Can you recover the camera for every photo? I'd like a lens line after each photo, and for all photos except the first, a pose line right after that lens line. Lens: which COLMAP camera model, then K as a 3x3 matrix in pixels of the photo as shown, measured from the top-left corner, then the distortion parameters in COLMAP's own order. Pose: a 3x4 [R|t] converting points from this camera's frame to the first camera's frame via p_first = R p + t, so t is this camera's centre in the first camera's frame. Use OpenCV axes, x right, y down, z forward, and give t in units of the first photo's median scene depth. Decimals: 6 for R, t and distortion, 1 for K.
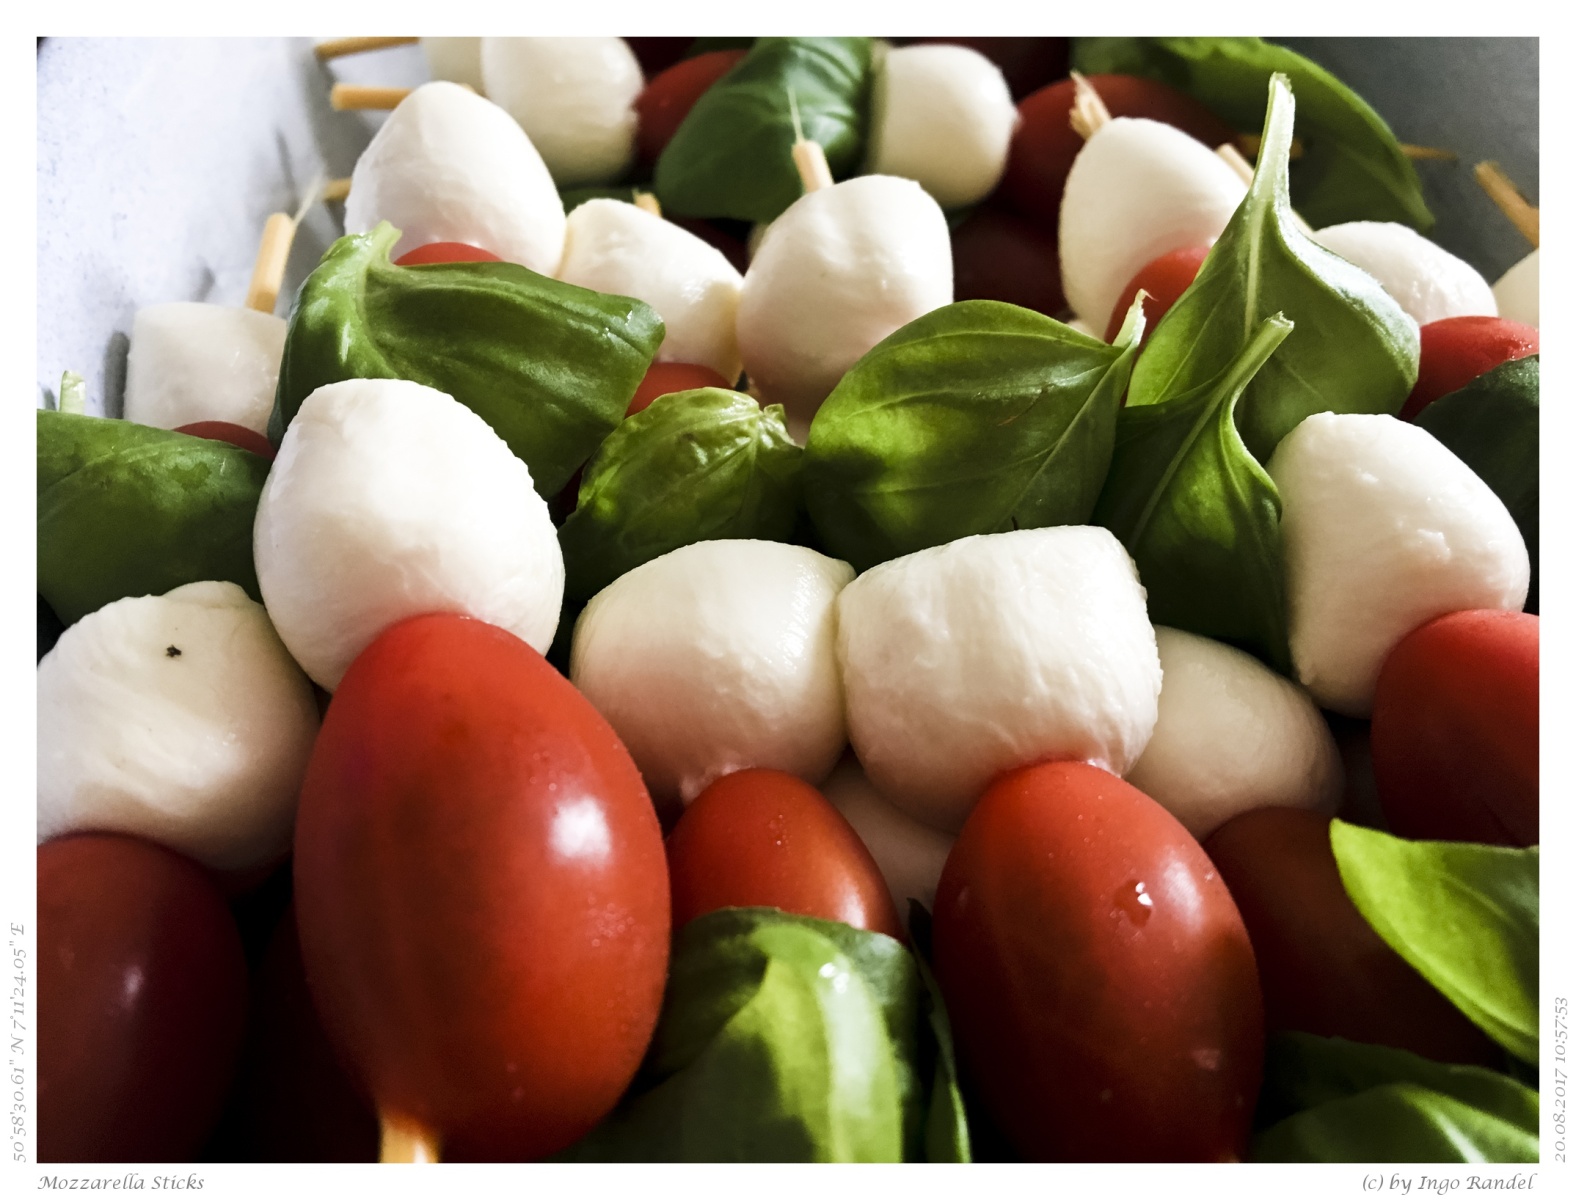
lens RADIAL K [[1379.9, 0, 788.0], [0, 1379.9, 600.0], [0, 0, 1]] dist [0.086958, -0.254559]
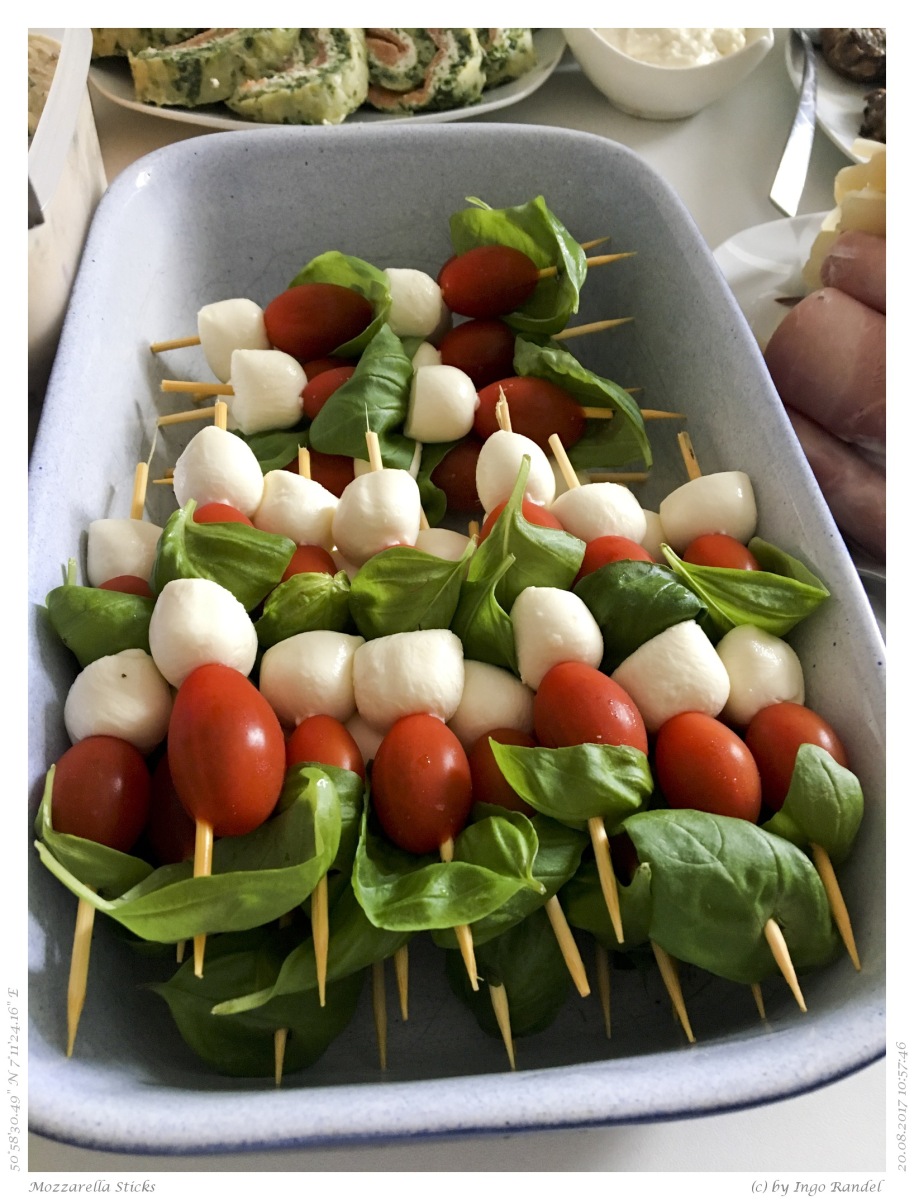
lens RADIAL K [[1050.7, 0, 457.0], [0, 1050.7, 600.0], [0, 0, 1]] dist [0.086958, -0.254559]
pose [[0.999746, 0.008688, -0.020814, 0.284217], [-0.007283, 0.997750, 0.066648, -0.249482], [0.021346, -0.066480, 0.997559, -1.101636]]
